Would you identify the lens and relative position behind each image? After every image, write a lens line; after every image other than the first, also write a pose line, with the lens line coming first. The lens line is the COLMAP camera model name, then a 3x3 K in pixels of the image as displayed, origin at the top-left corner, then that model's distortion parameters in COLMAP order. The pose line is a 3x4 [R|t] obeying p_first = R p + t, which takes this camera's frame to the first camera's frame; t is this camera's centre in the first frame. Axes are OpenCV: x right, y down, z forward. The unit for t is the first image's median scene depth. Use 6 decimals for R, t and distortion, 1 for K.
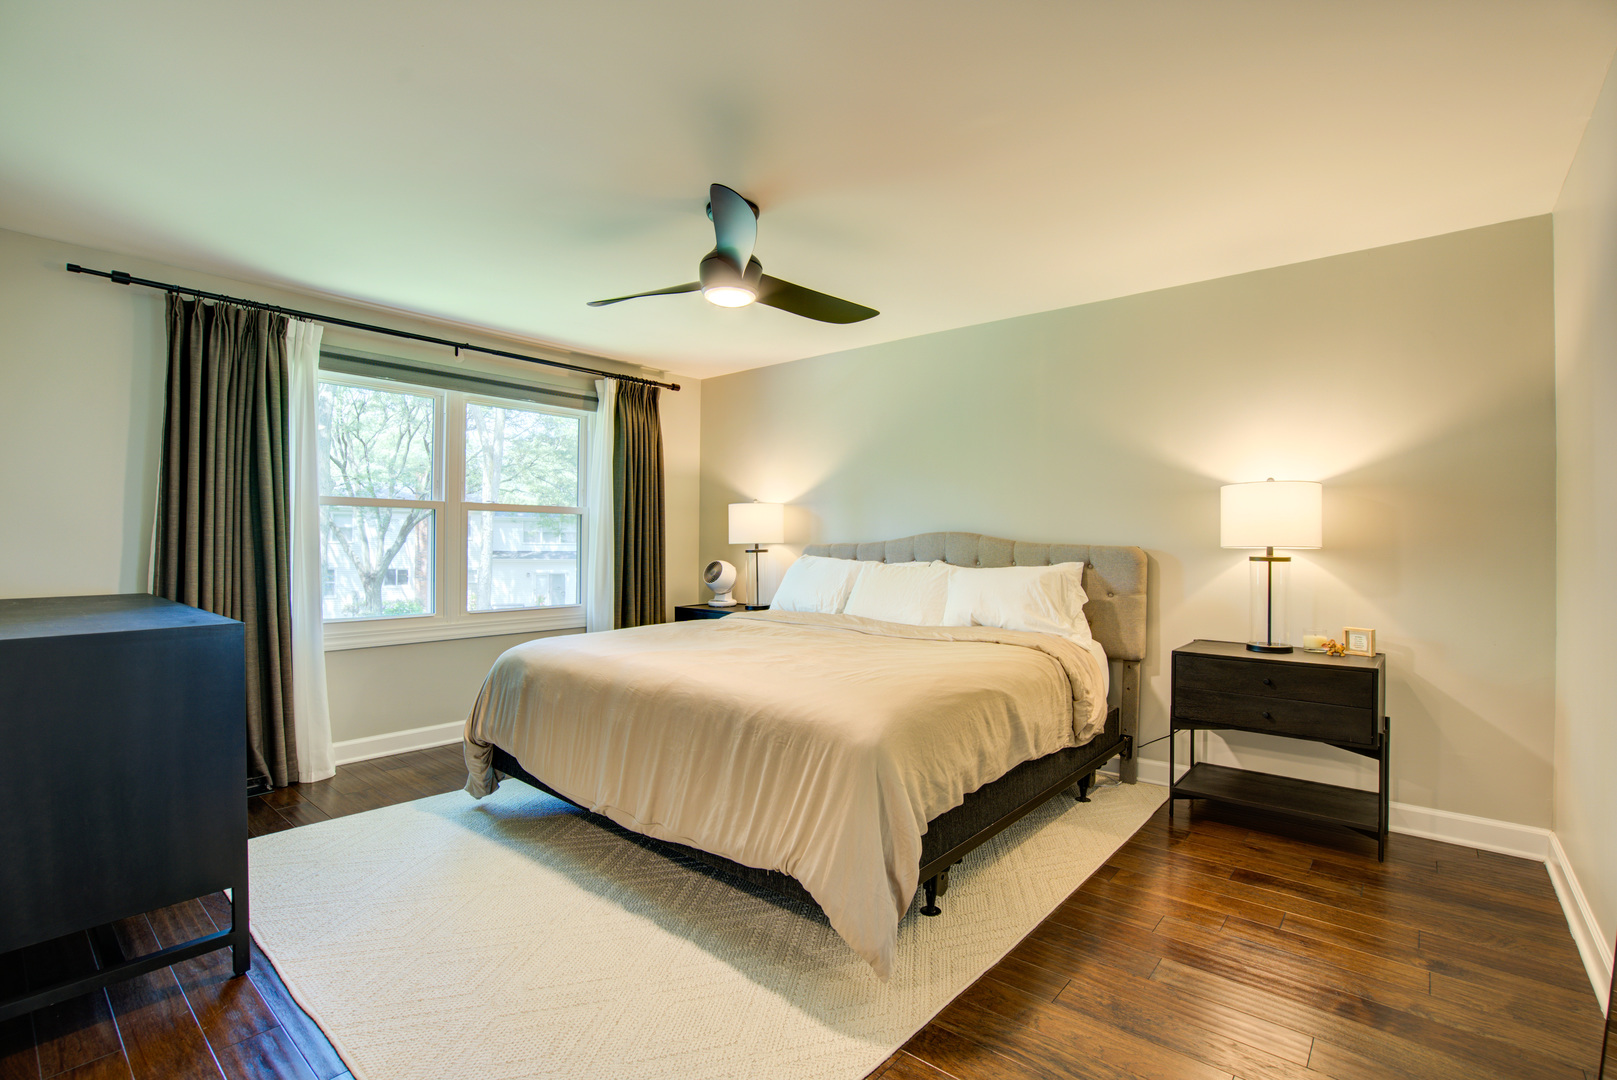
lens RADIAL K [[751.0, 0, 794.0], [0, 751.0, 542.0], [0, 0, 1]] dist [-0.057392, 0.024792]
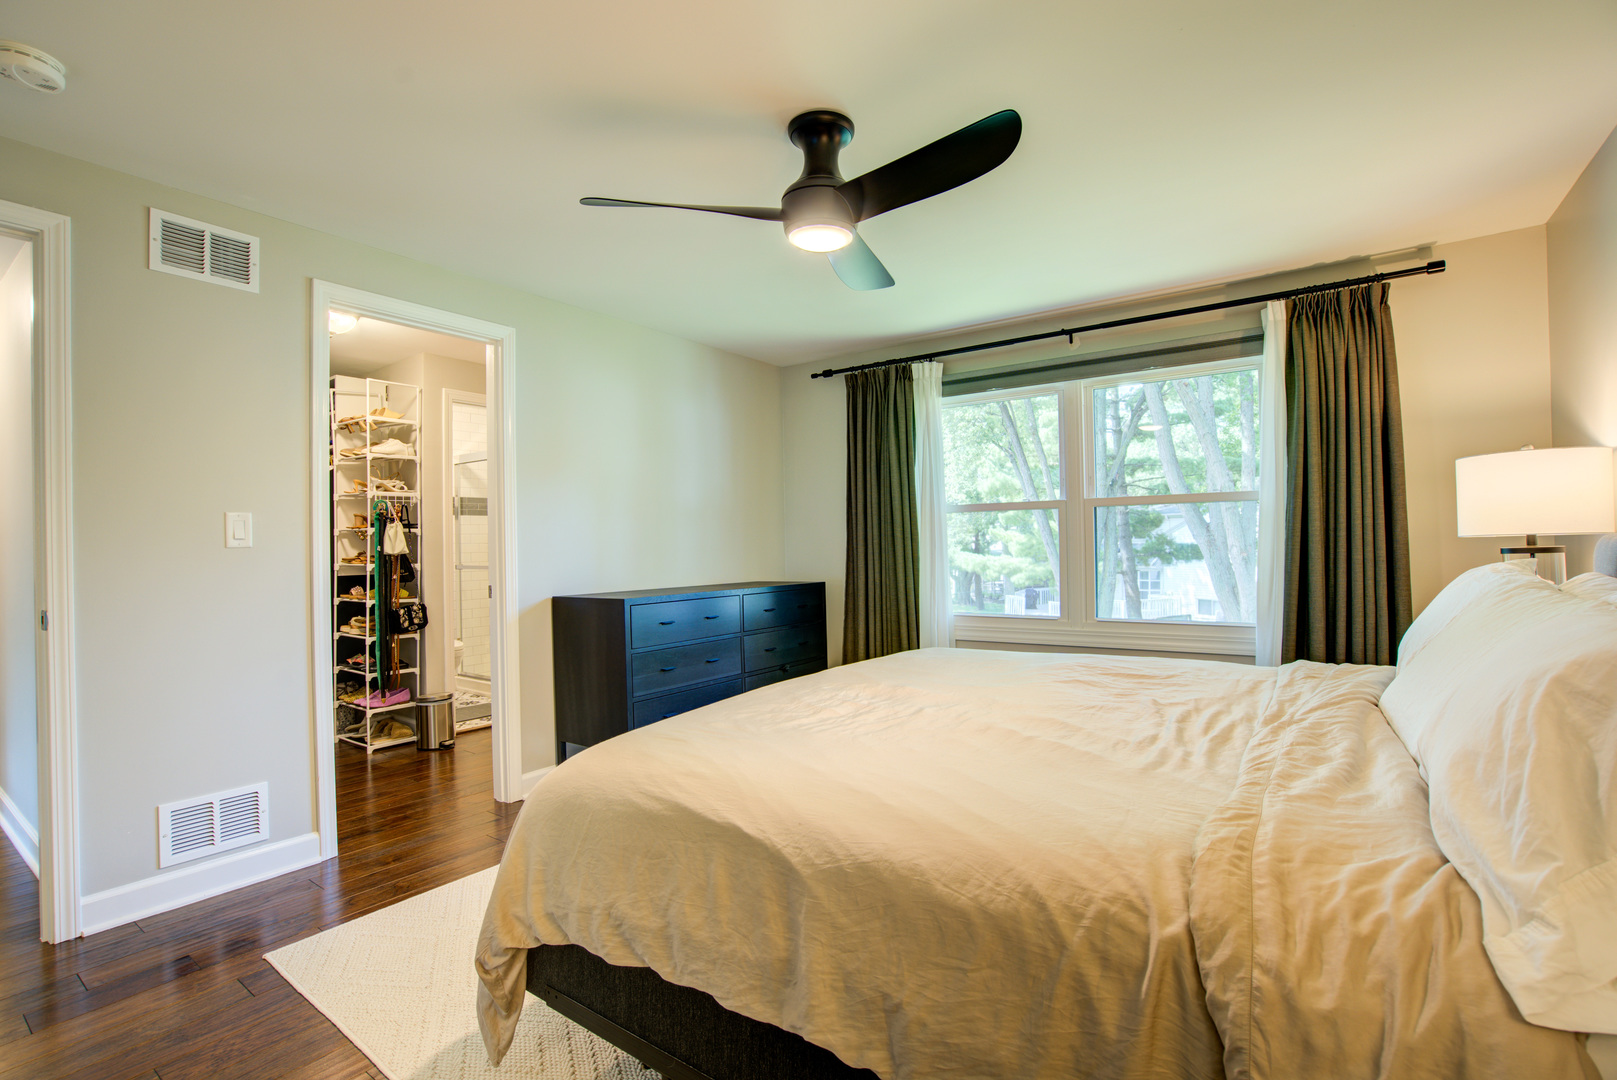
lens RADIAL K [[751.0, 0, 794.0], [0, 751.0, 542.0], [0, 0, 1]] dist [-0.057392, 0.024792]
pose [[0.088819, -0.009588, -0.996002, 0.460356], [0.022963, 0.999708, -0.007576, -0.001443], [0.995783, -0.022199, 0.089013, 0.583602]]
